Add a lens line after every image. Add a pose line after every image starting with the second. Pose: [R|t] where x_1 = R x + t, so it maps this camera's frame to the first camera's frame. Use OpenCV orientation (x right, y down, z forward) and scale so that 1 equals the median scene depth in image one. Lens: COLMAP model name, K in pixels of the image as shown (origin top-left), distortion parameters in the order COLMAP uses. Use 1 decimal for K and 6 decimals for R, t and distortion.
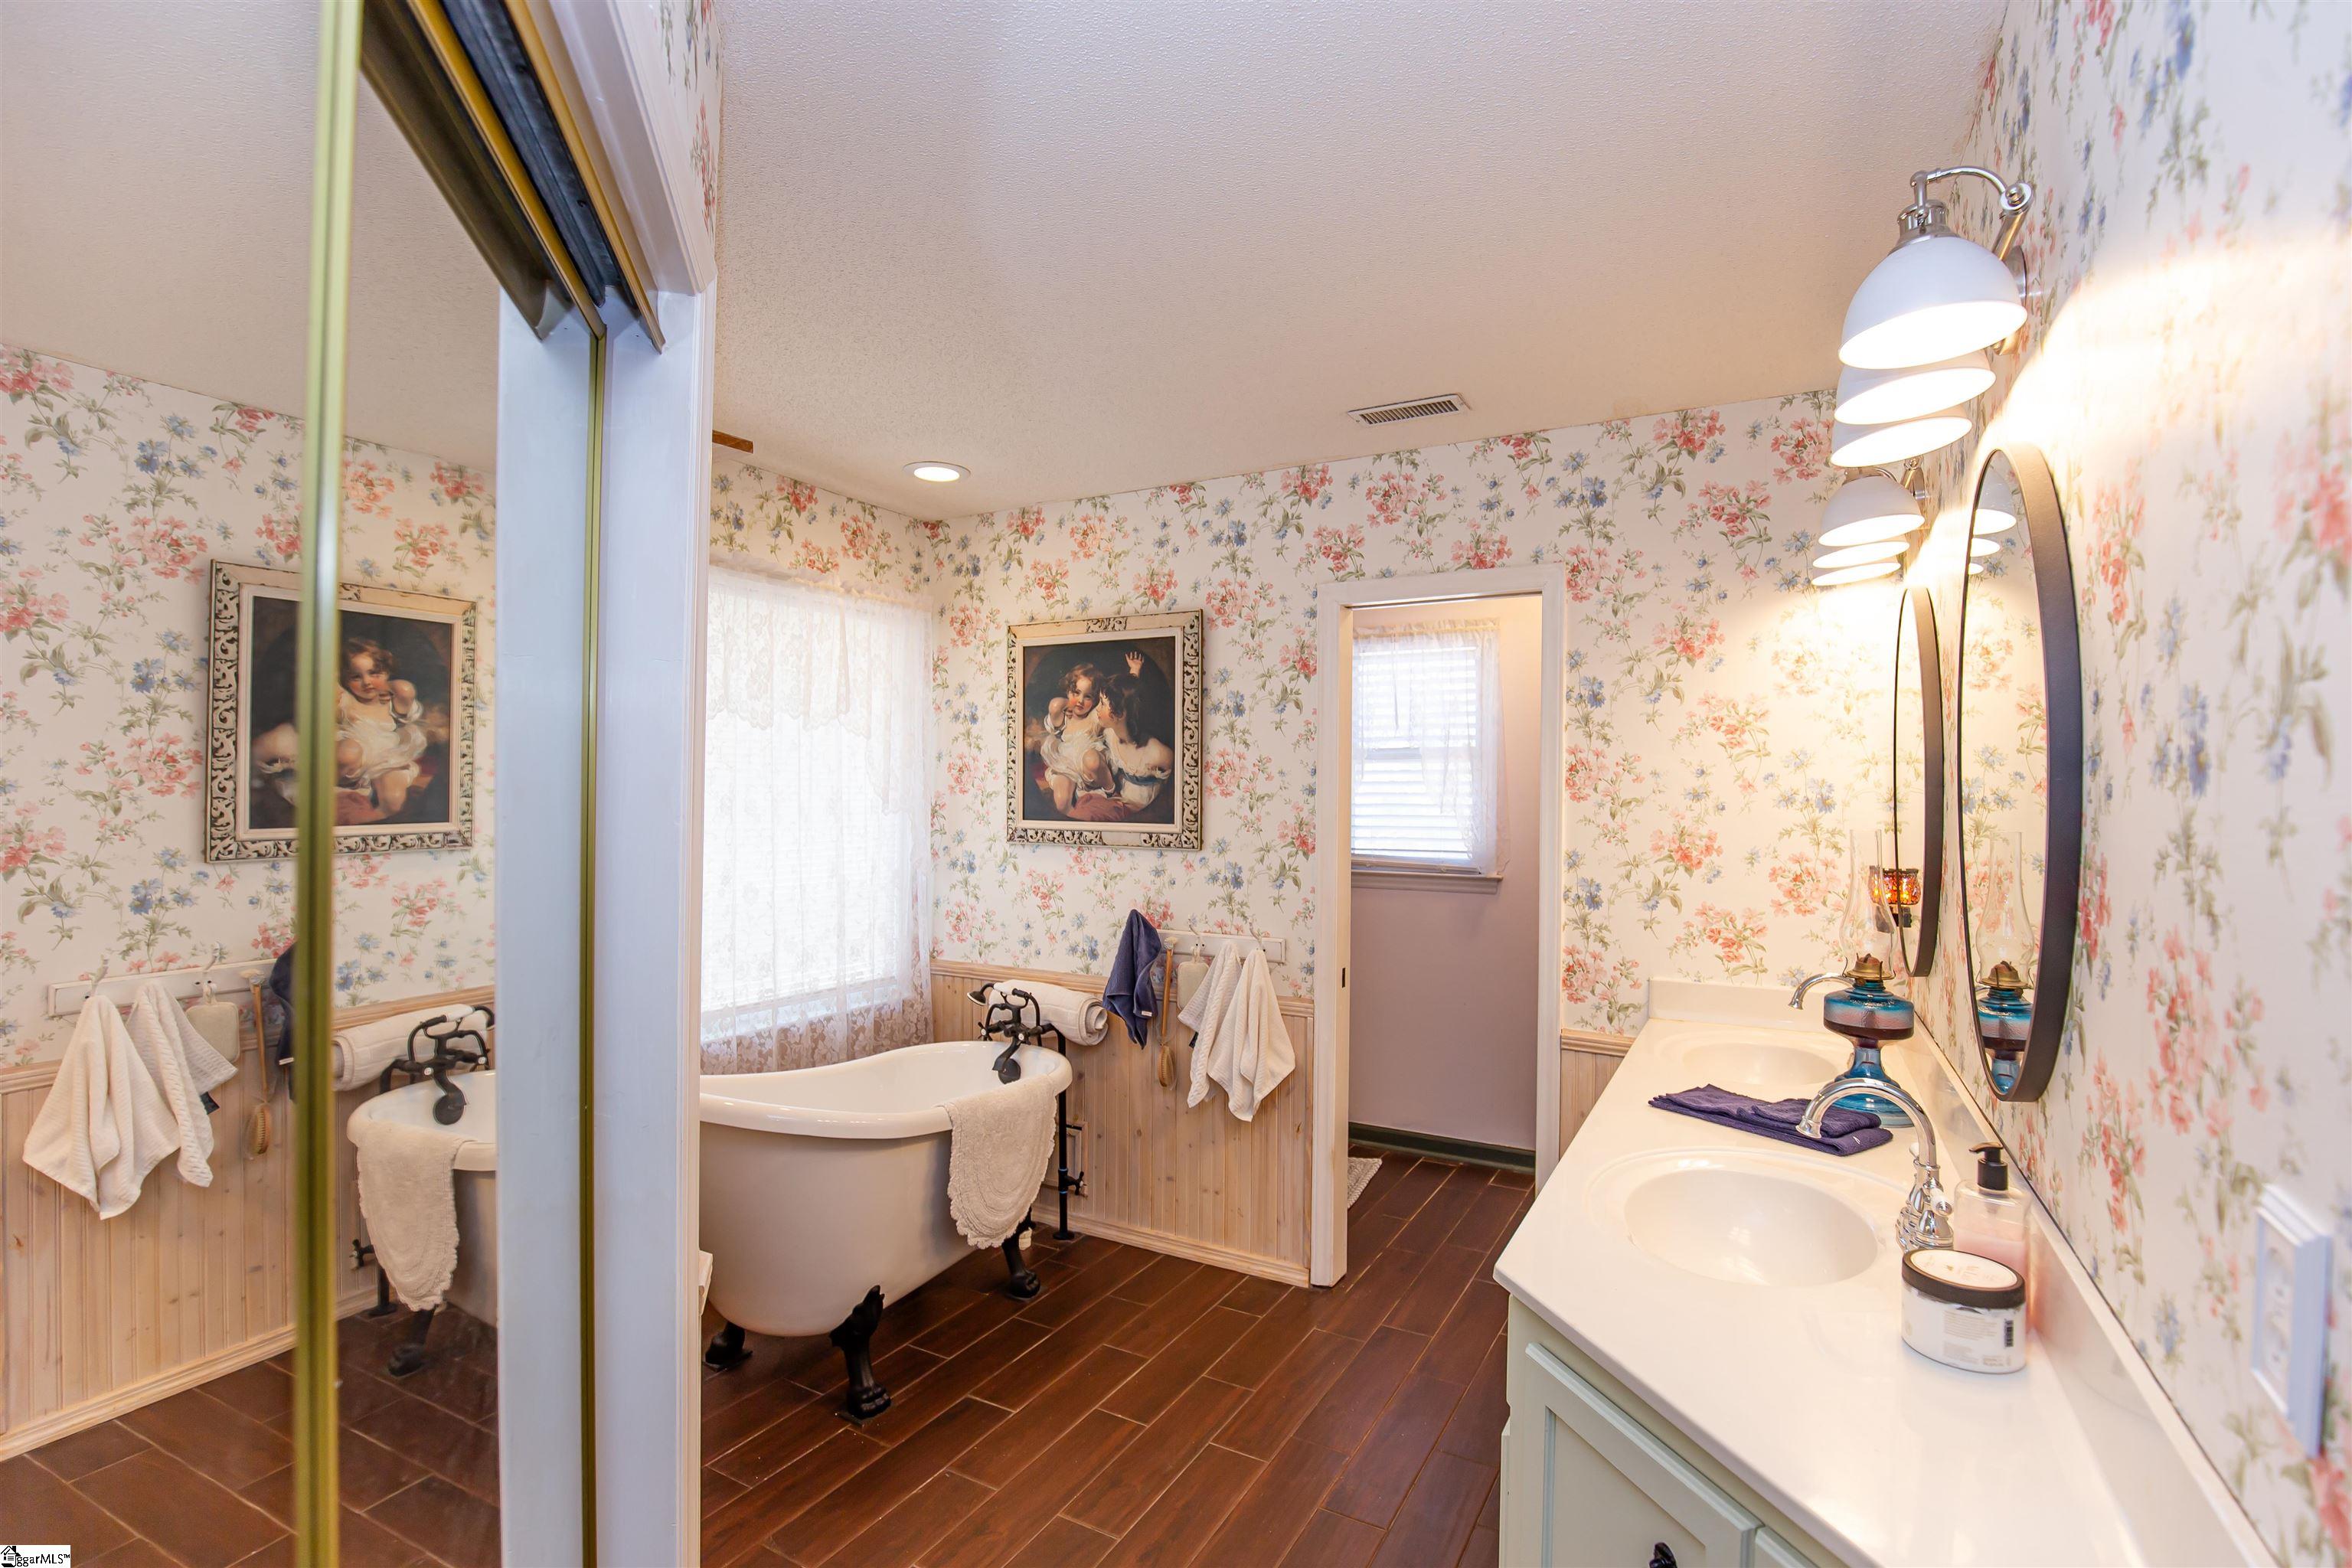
lens RADIAL K [[1086.8, 0, 1177.9], [0, 1086.8, 791.2], [0, 0, 1]] dist [-0.034016, 0.003525]
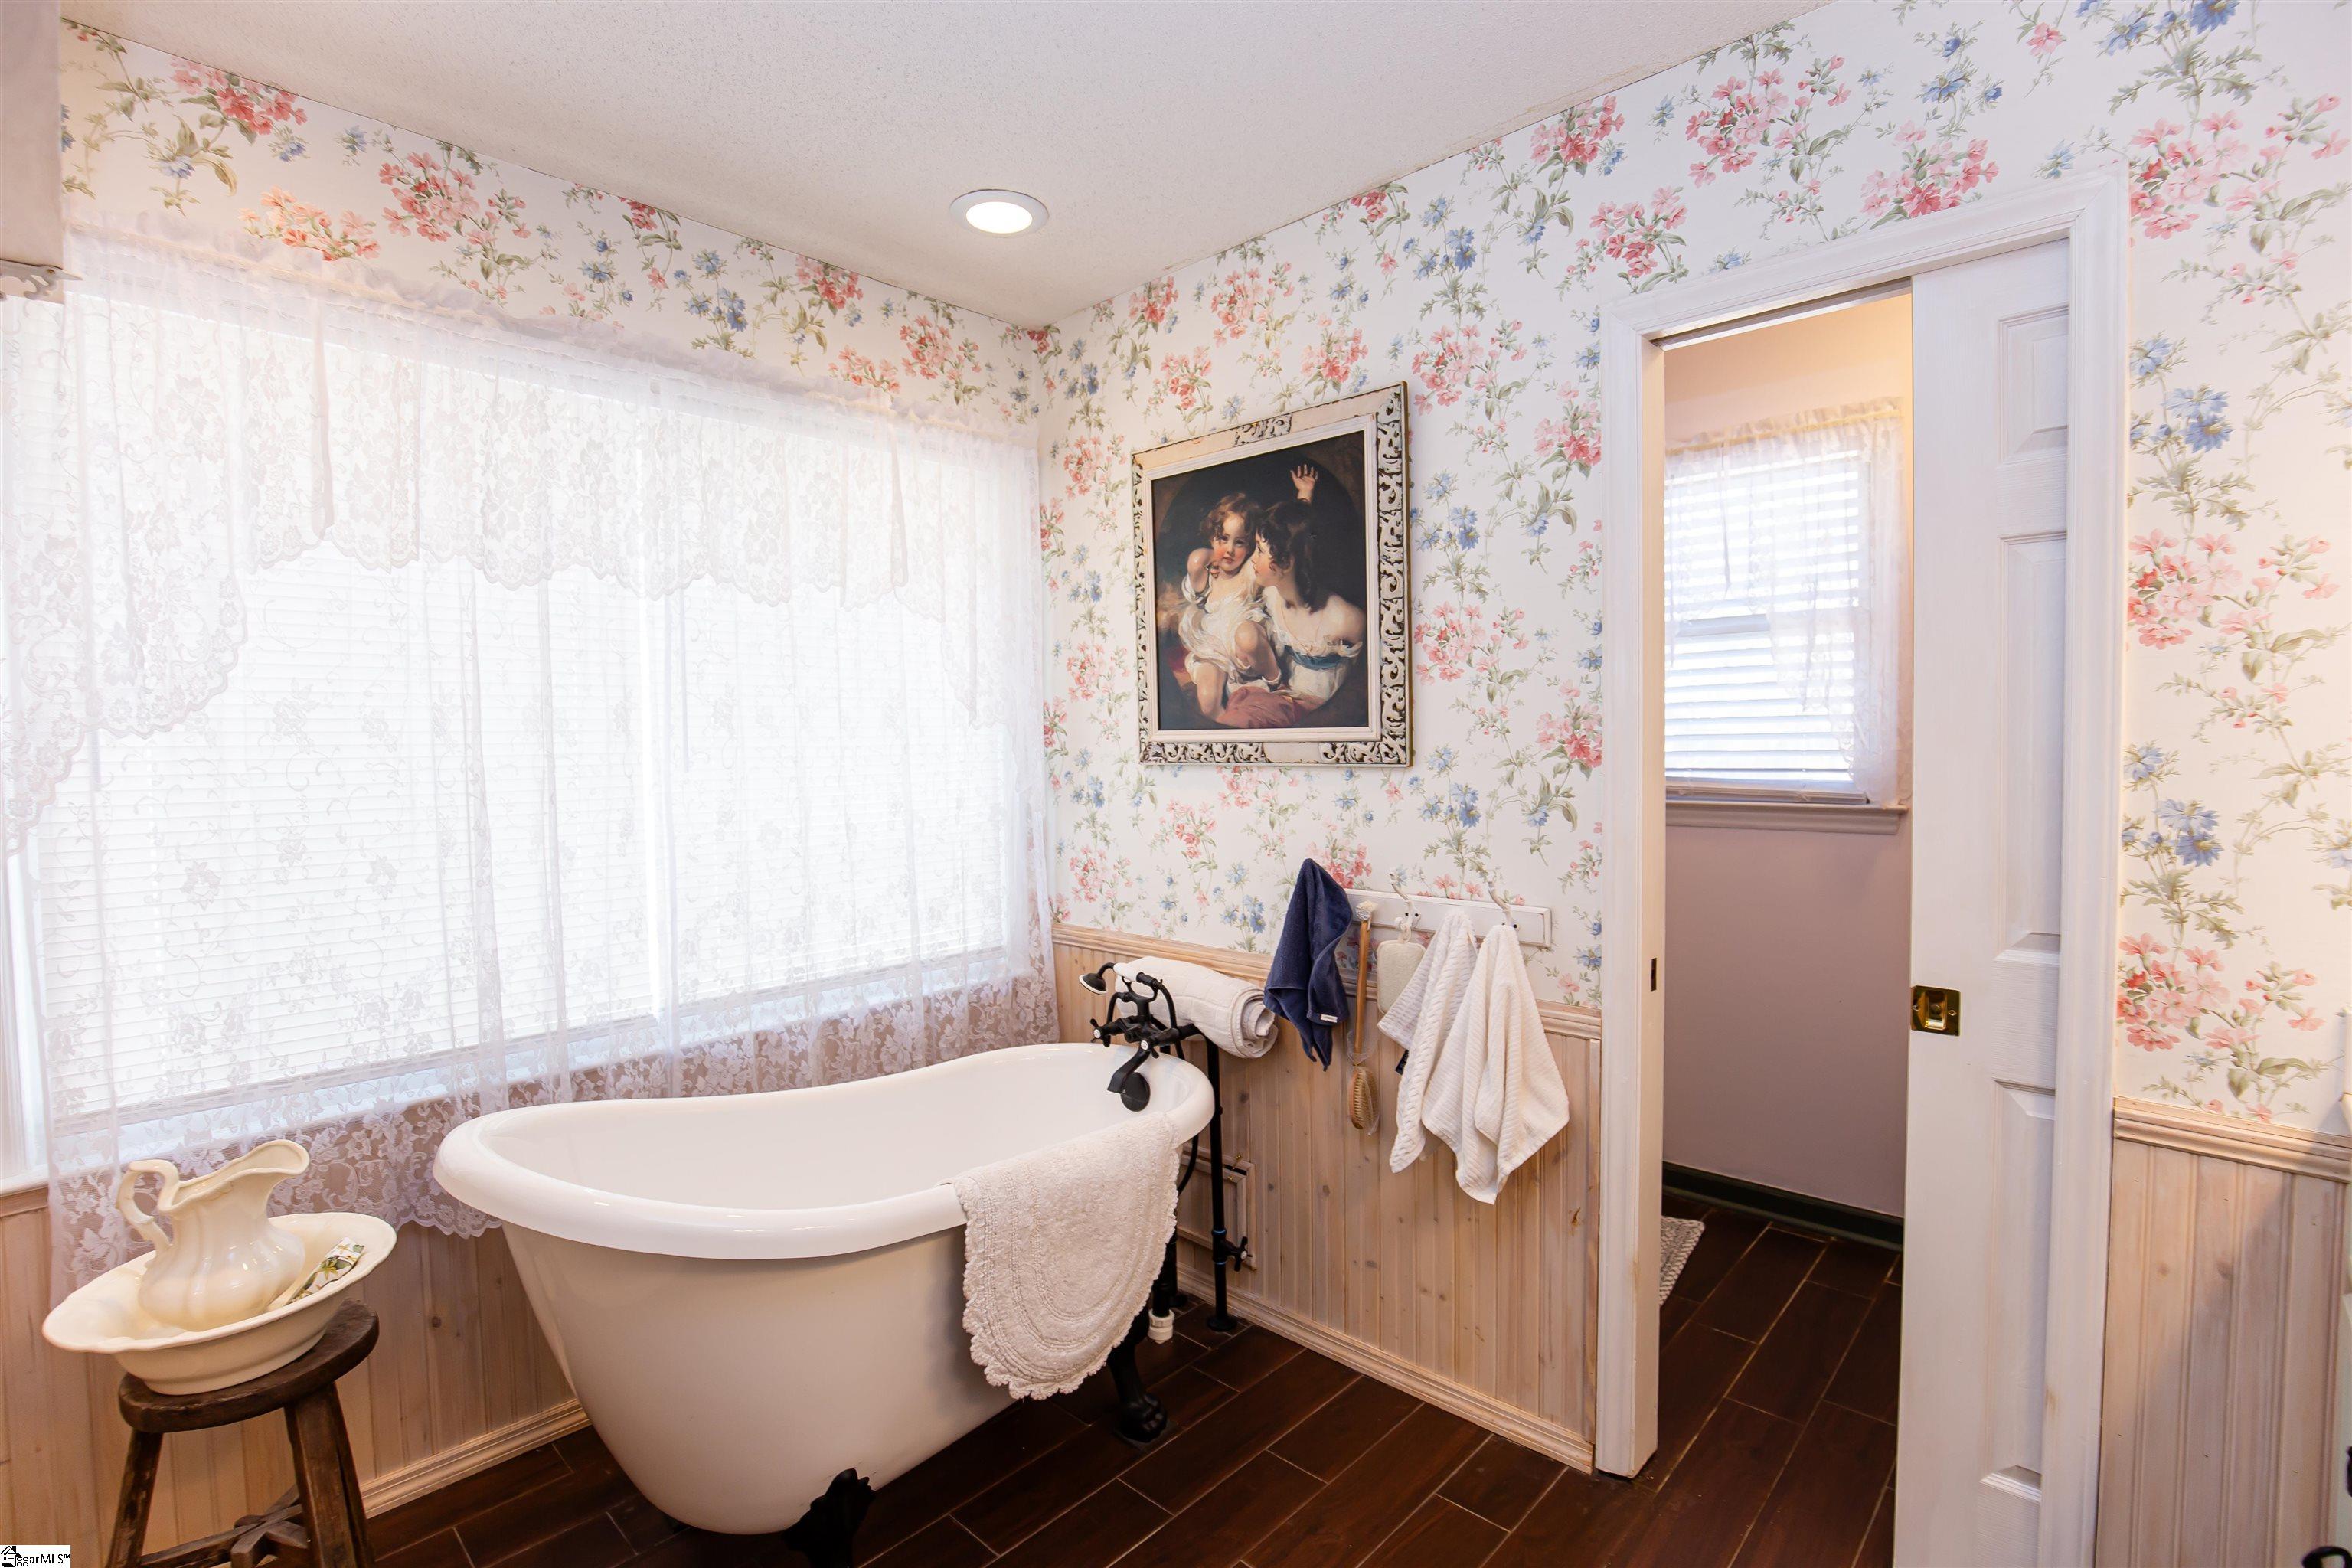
lens RADIAL K [[1086.8, 0, 1173.7], [0, 1086.8, 780.7], [0, 0, 1]] dist [-0.034016, 0.003525]
pose [[0.968979, -0.013877, -0.246753, 0.043392], [0.024566, 0.998886, 0.040290, 0.033897], [0.245919, -0.045102, 0.968241, 0.353183]]
